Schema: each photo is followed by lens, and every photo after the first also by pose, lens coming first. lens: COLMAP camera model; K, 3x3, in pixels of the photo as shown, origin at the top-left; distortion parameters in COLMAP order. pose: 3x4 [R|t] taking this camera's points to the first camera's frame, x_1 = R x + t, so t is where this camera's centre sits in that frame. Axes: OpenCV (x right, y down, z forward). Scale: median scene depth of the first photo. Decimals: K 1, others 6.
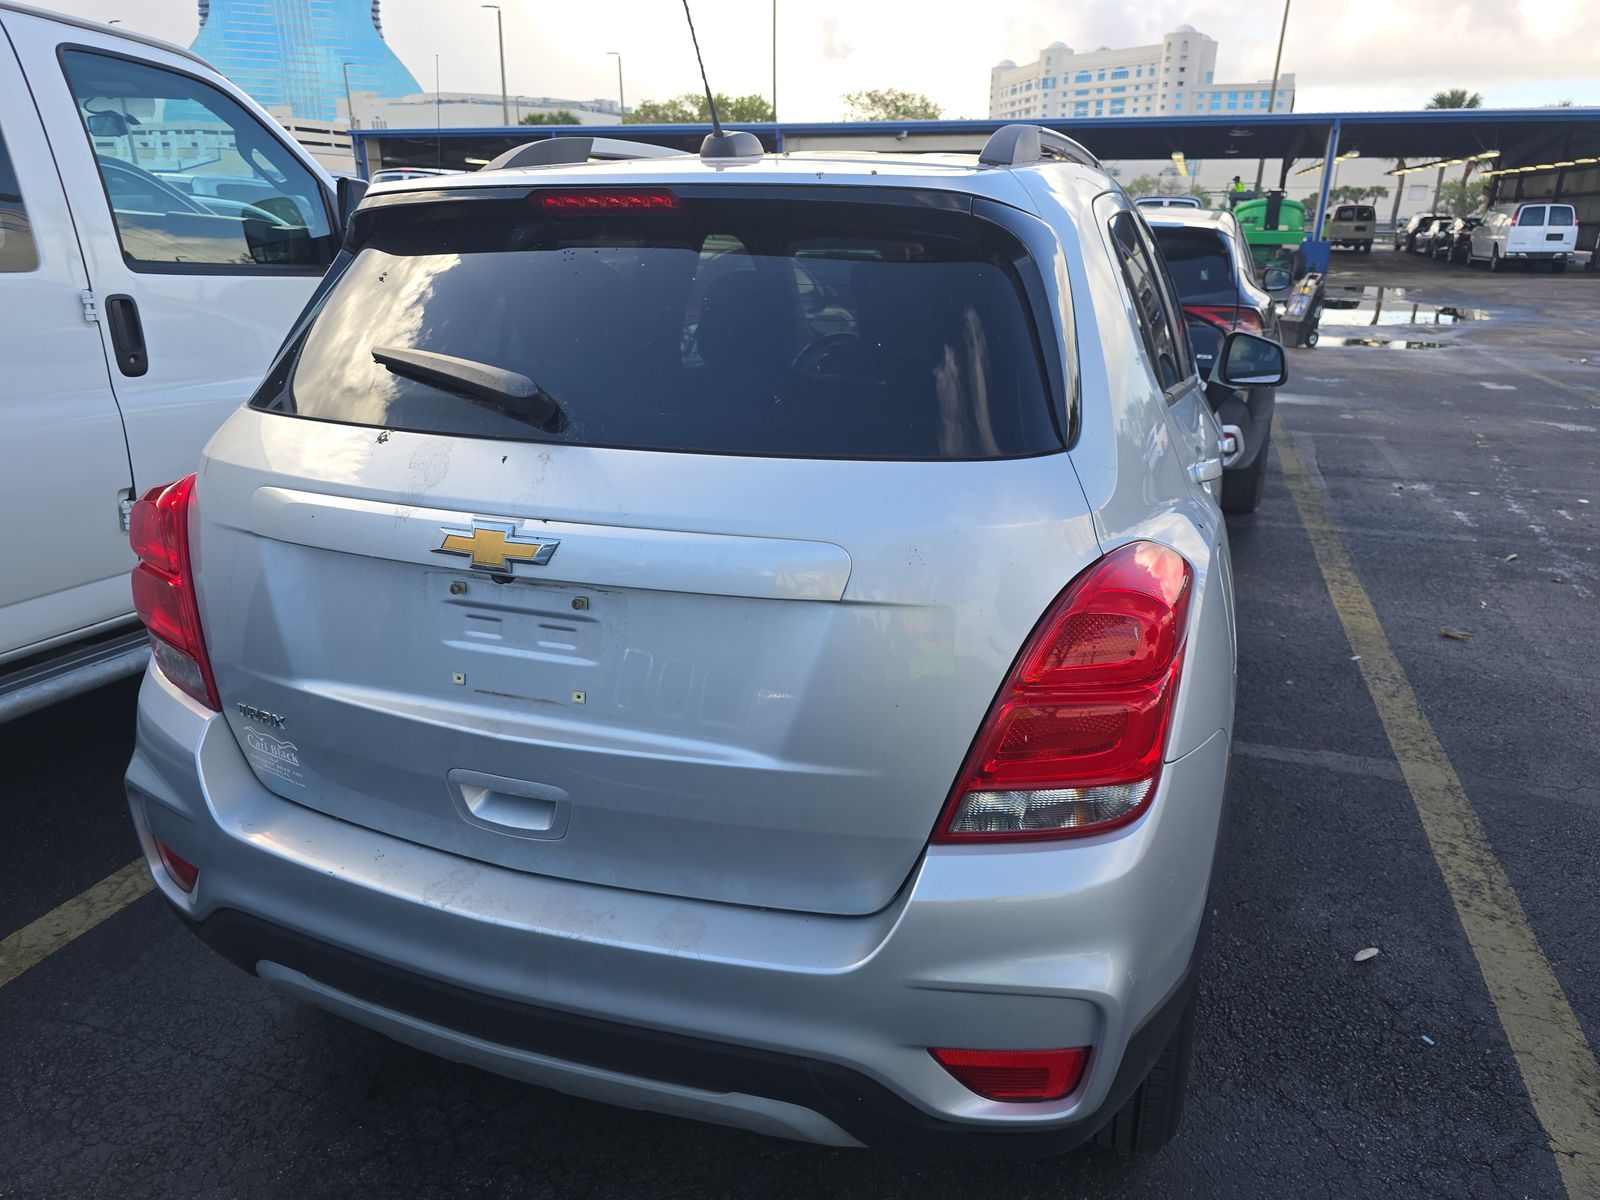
lens RADIAL K [[1074.5, 0, 794.3], [0, 1074.5, 598.8], [0, 0, 1]] dist [0.046172, -0.044295]
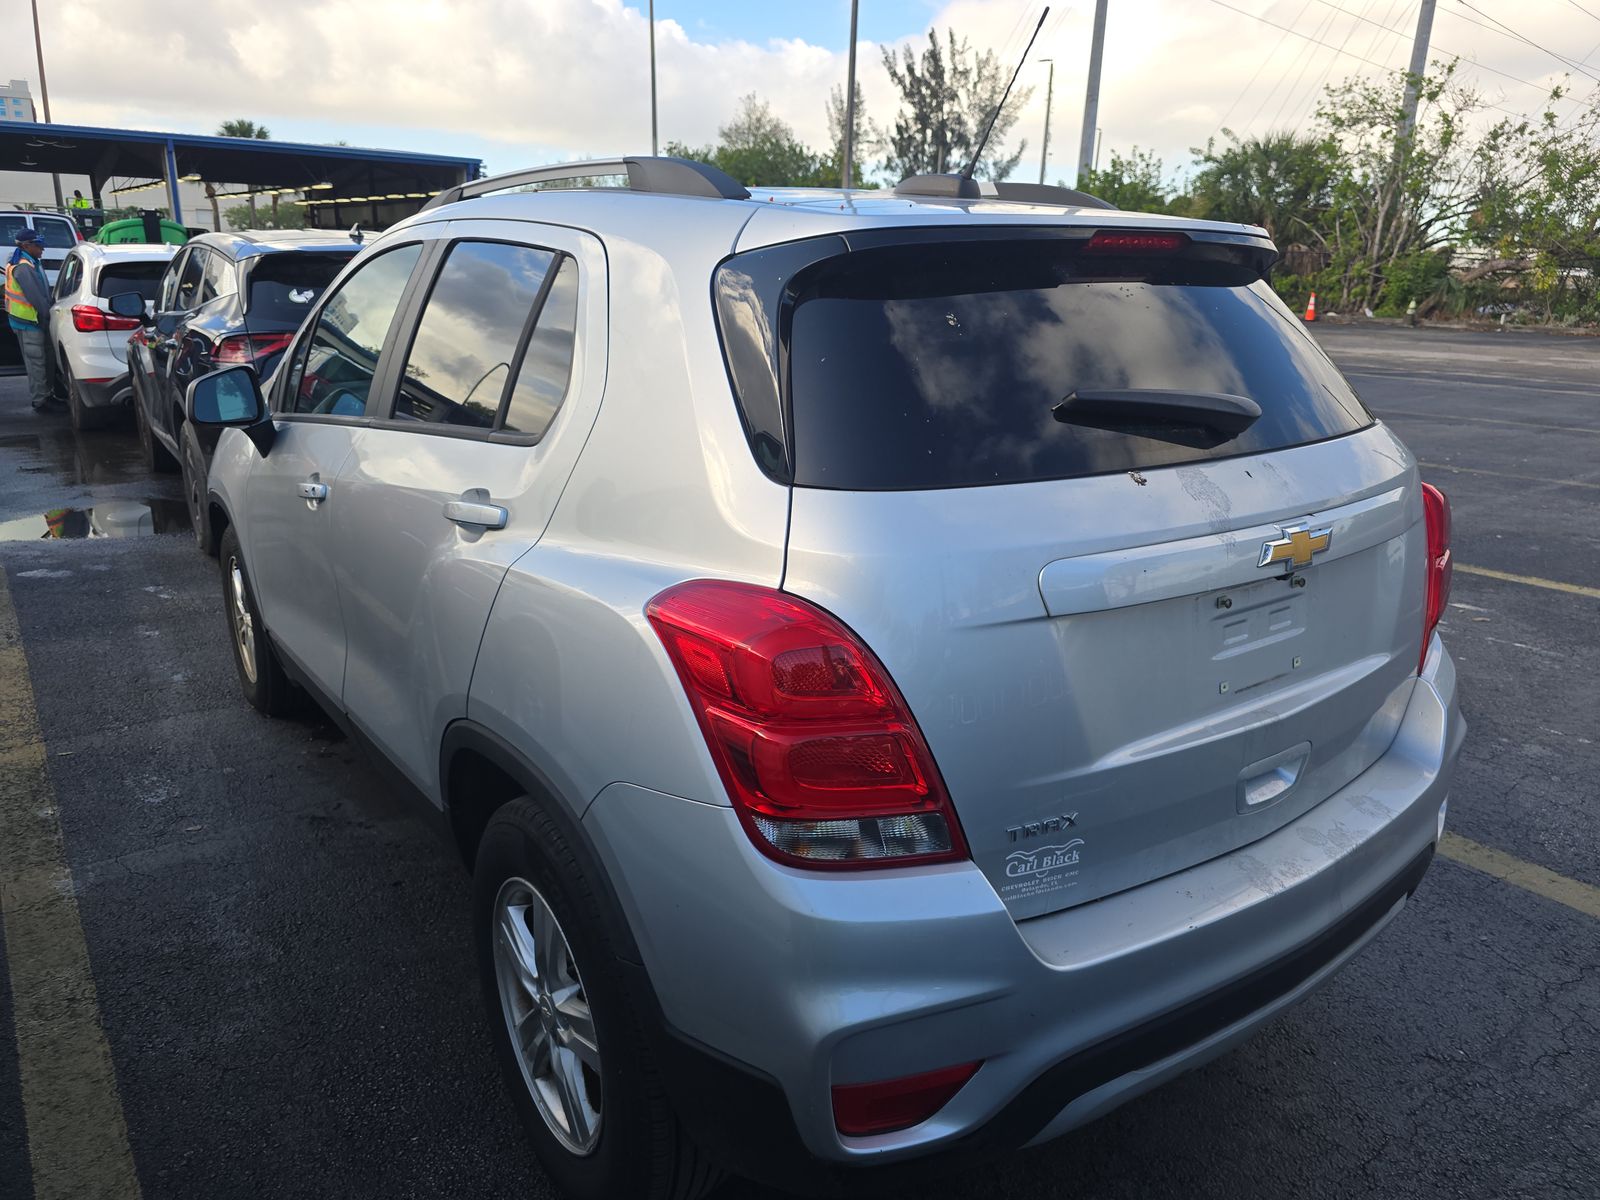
lens RADIAL K [[1068.7, 0, 800.0], [0, 1068.7, 600.0], [0, 0, 1]] dist [0.047029, -0.042976]
pose [[0.572041, -0.241124, 0.783982, -0.756472], [0.254157, 0.960878, 0.110082, -0.128941], [-0.779855, 0.136283, 0.610945, 0.370503]]
